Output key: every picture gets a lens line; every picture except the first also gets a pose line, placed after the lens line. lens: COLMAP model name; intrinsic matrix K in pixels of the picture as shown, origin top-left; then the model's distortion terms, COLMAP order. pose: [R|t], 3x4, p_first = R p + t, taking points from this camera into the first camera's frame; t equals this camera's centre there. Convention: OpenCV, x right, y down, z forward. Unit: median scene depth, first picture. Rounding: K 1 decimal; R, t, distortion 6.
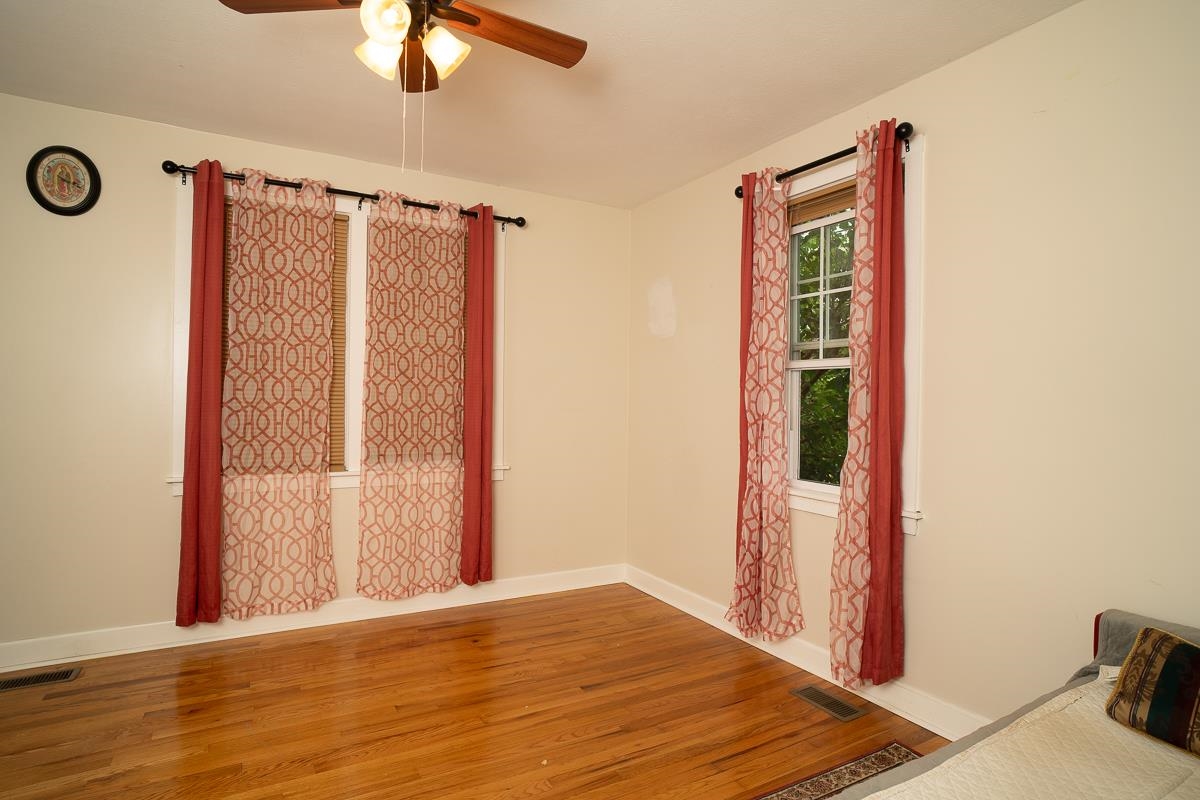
lens RADIAL K [[637.2, 0, 600.0], [0, 637.2, 400.0], [0, 0, 1]] dist [-0.031475, -0.000030]
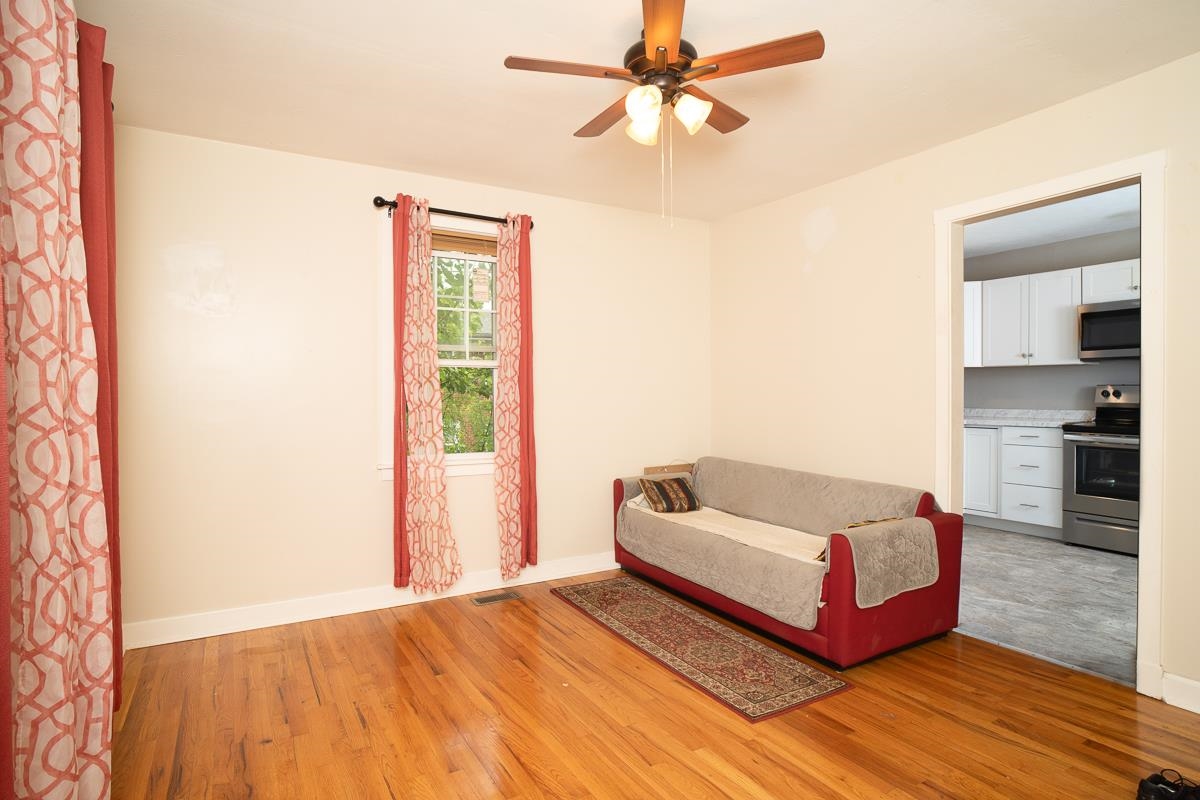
lens RADIAL K [[627.8, 0, 600.5], [0, 627.8, 405.9], [0, 0, 1]] dist [-0.052551, 0.031275]
pose [[-0.005409, -0.044858, 0.998979, -0.960841], [0.008998, 0.998951, 0.044905, -0.023724], [-0.999945, 0.009232, -0.005000, 0.693612]]
